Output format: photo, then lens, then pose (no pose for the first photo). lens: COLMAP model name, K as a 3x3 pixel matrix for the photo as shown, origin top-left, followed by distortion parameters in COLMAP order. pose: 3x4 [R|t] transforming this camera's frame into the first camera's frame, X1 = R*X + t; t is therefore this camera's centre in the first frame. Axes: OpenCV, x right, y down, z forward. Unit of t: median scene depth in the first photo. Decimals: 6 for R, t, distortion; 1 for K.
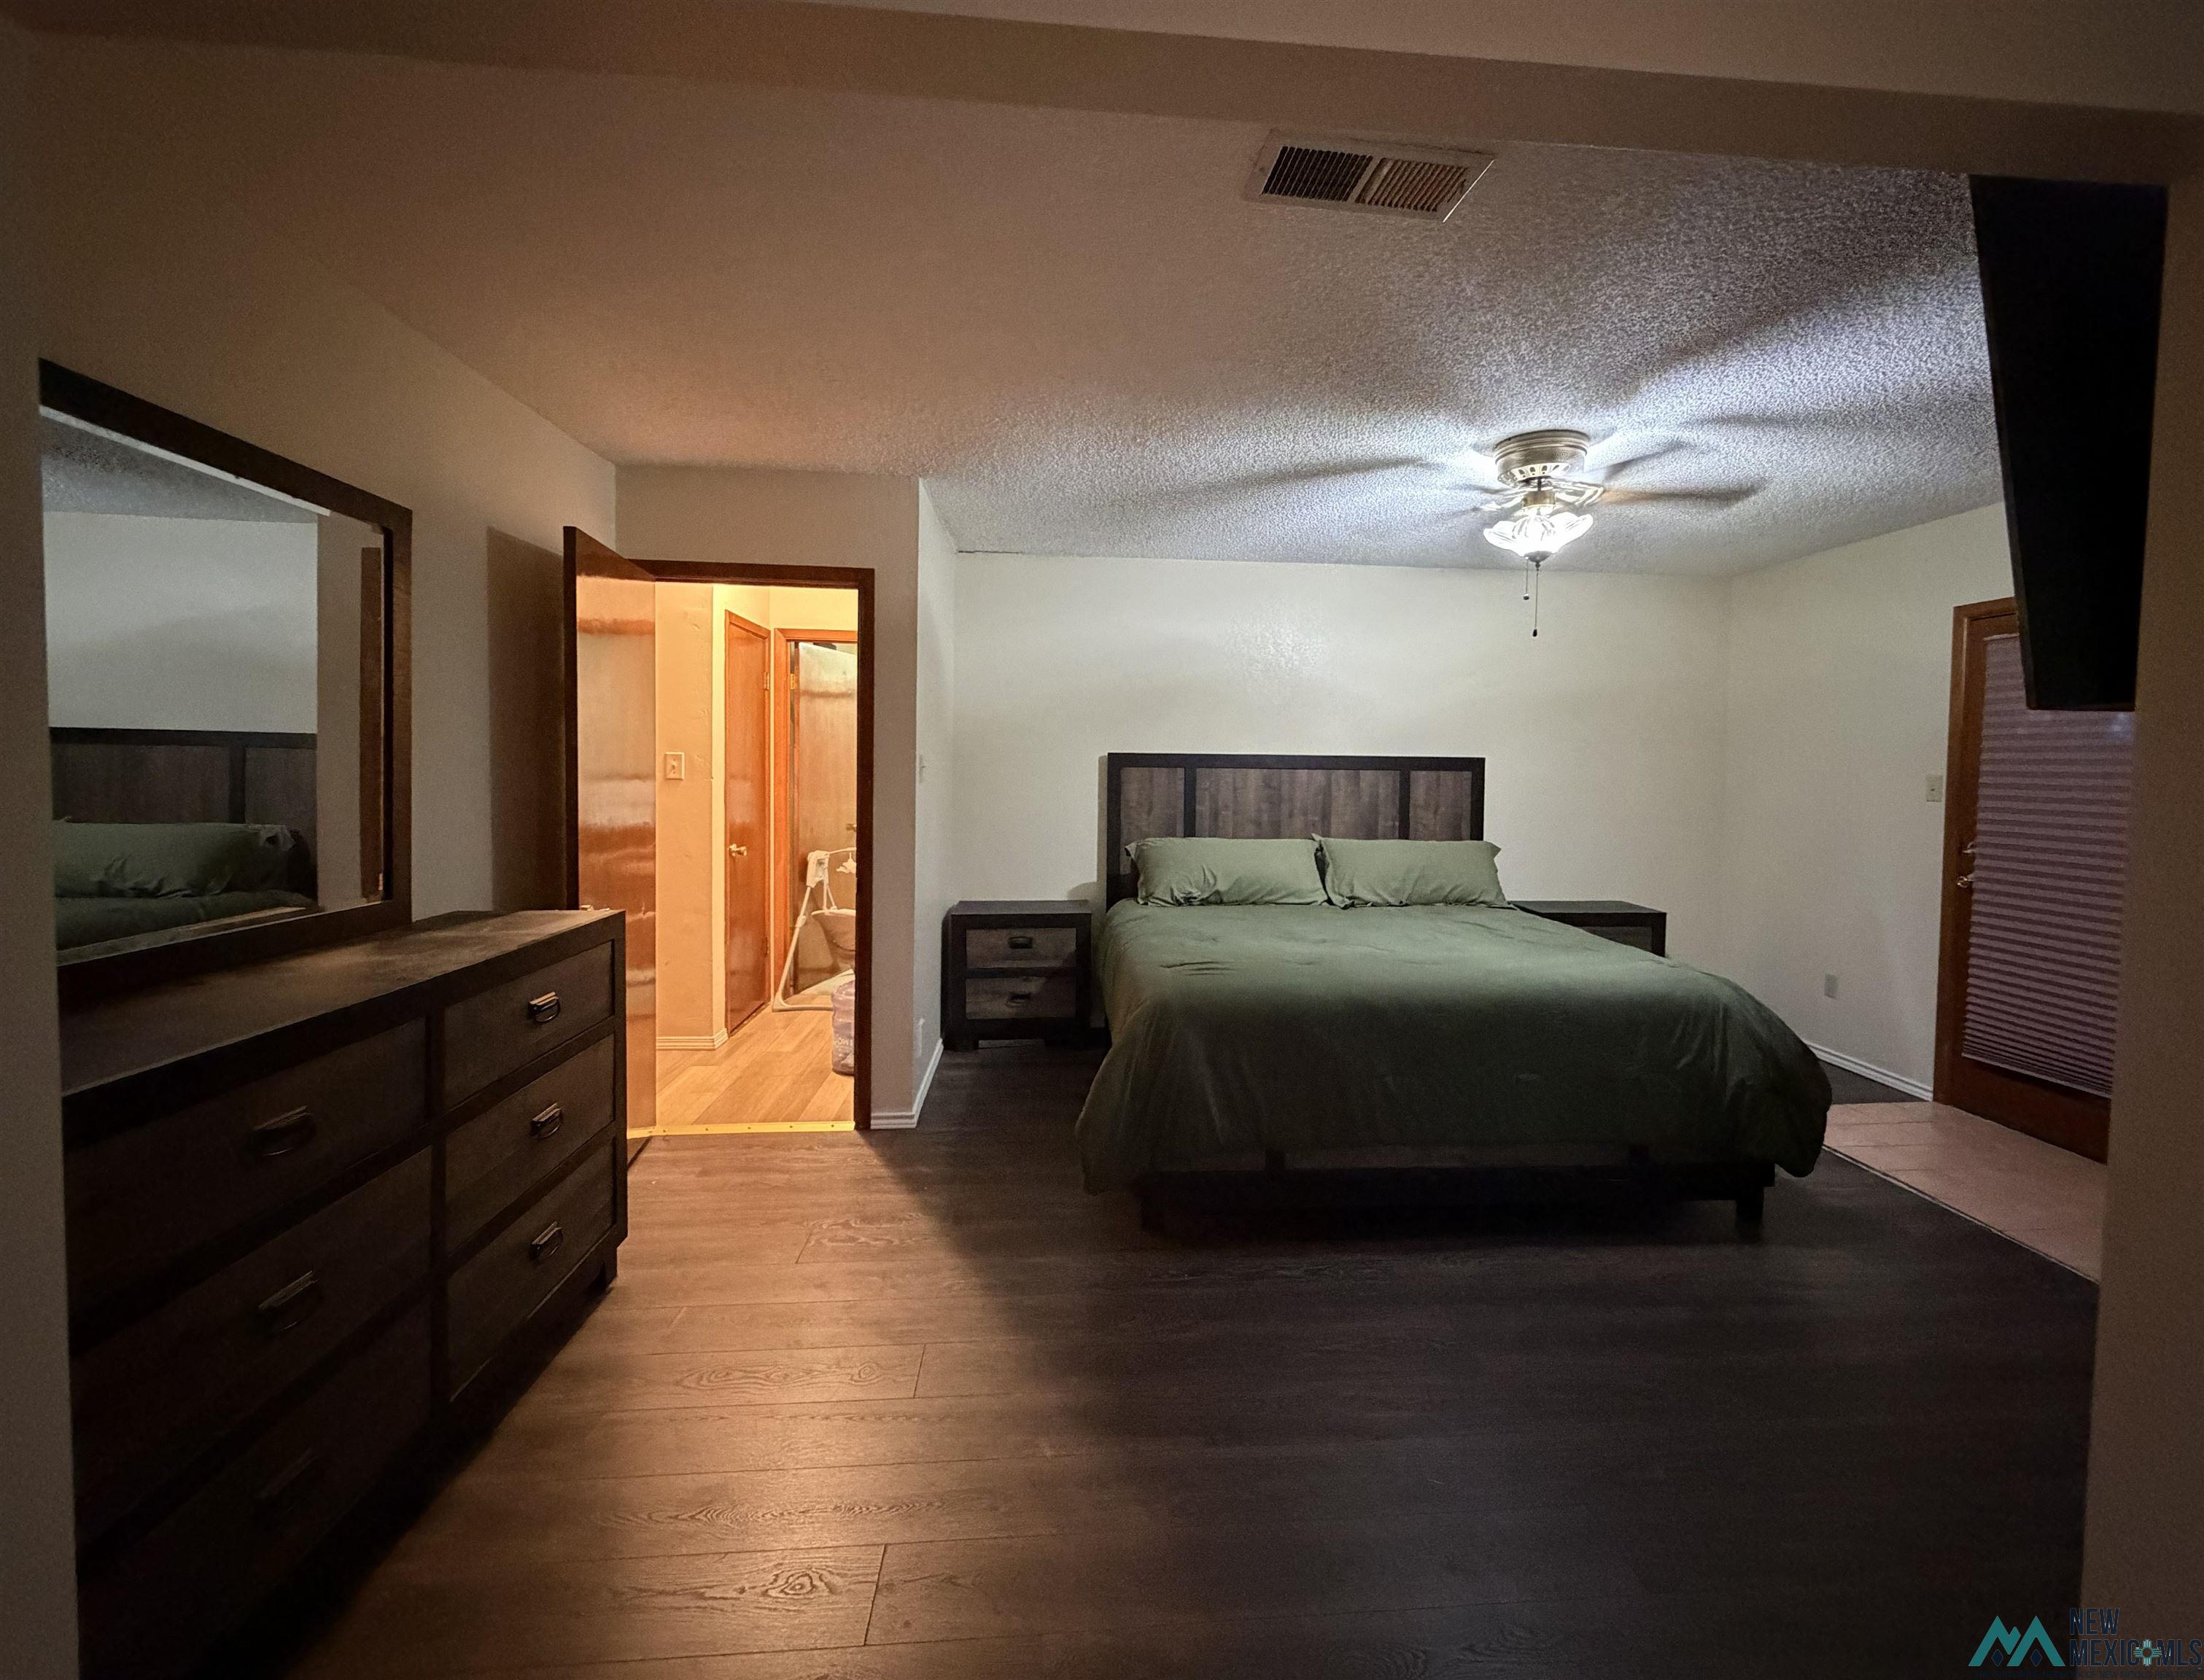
lens RADIAL K [[908.4, 0, 1102.5], [0, 908.4, 798.7], [0, 0, 1]] dist [0.014780, -0.000041]
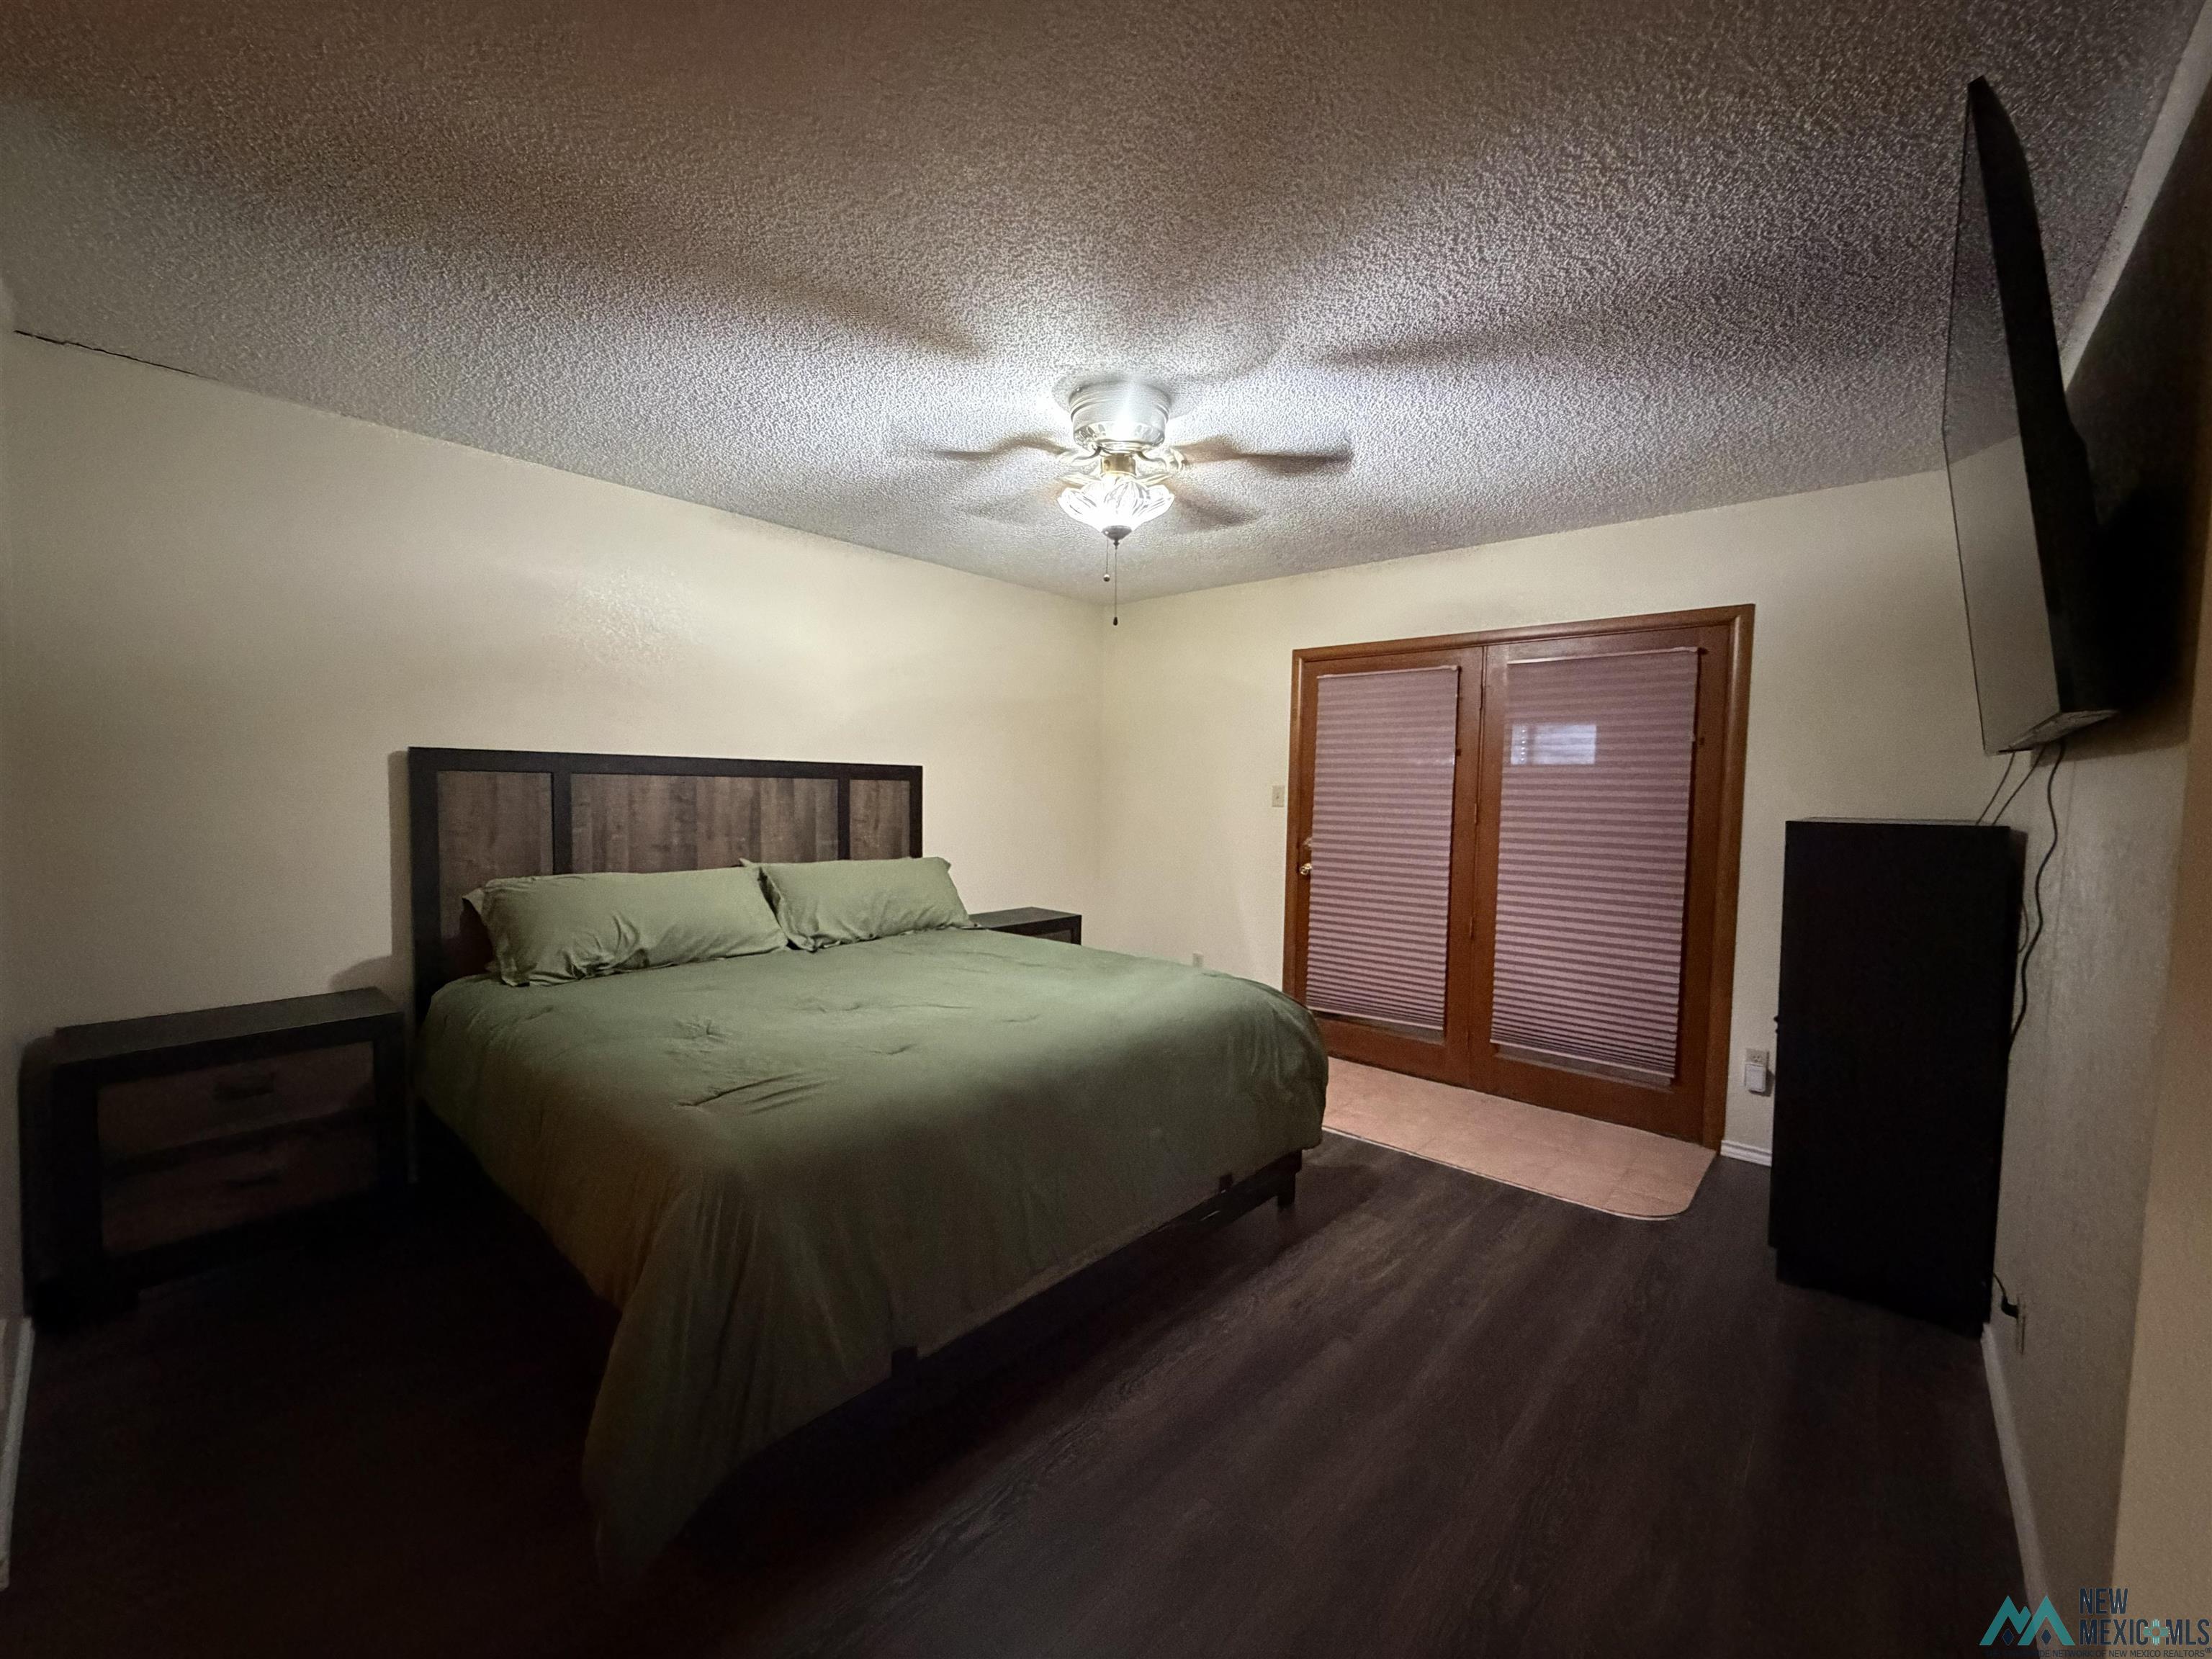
lens RADIAL K [[899.9, 0, 1099.2], [0, 899.9, 831.9], [0, 0, 1]] dist [0.000393, -0.000231]
pose [[0.717939, -0.033338, 0.695307, -0.089644], [0.017548, 0.999402, 0.029799, -0.002625], [-0.695885, -0.009193, 0.718094, 0.243288]]
